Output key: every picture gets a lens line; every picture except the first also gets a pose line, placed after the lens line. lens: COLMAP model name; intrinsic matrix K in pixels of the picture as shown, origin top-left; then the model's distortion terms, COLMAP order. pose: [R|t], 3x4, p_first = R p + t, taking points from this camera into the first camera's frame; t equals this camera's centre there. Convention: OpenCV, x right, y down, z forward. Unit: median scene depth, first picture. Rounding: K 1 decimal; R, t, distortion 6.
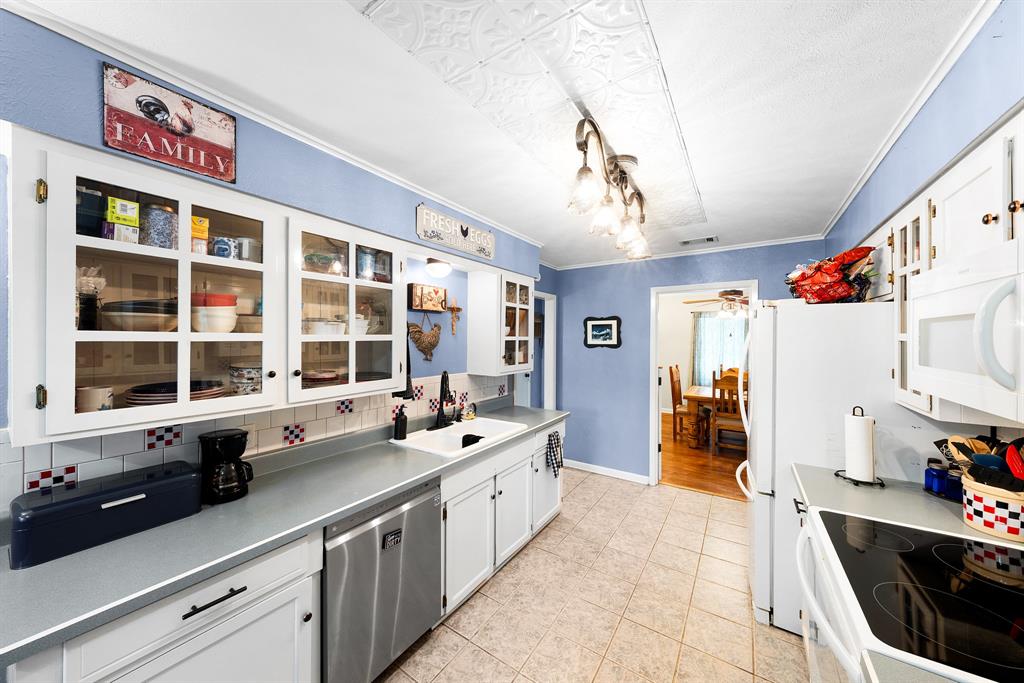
lens RADIAL K [[349.9, 0, 503.6], [0, 349.9, 337.0], [0, 0, 1]] dist [-0.002859, 0.000599]
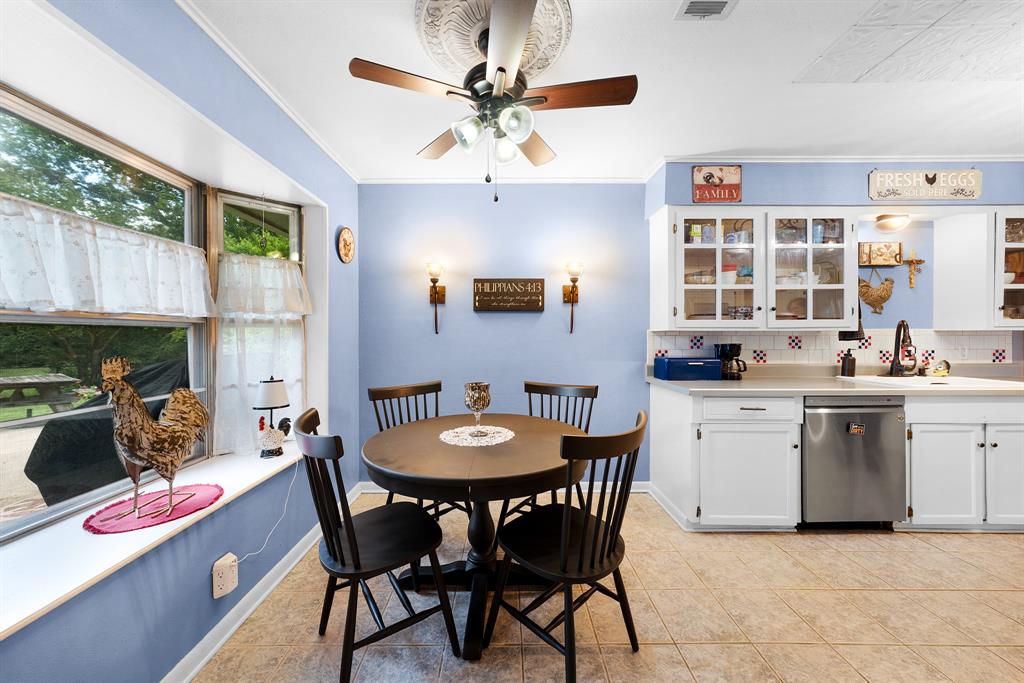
lens RADIAL K [[349.9, 0, 509.8], [0, 349.9, 335.3], [0, 0, 1]] dist [-0.002859, 0.000599]
pose [[0.569432, -0.005834, -0.822018, 0.025782], [0.009584, 0.999954, -0.000458, 0.170932], [0.821983, -0.007617, 0.569461, -0.715523]]
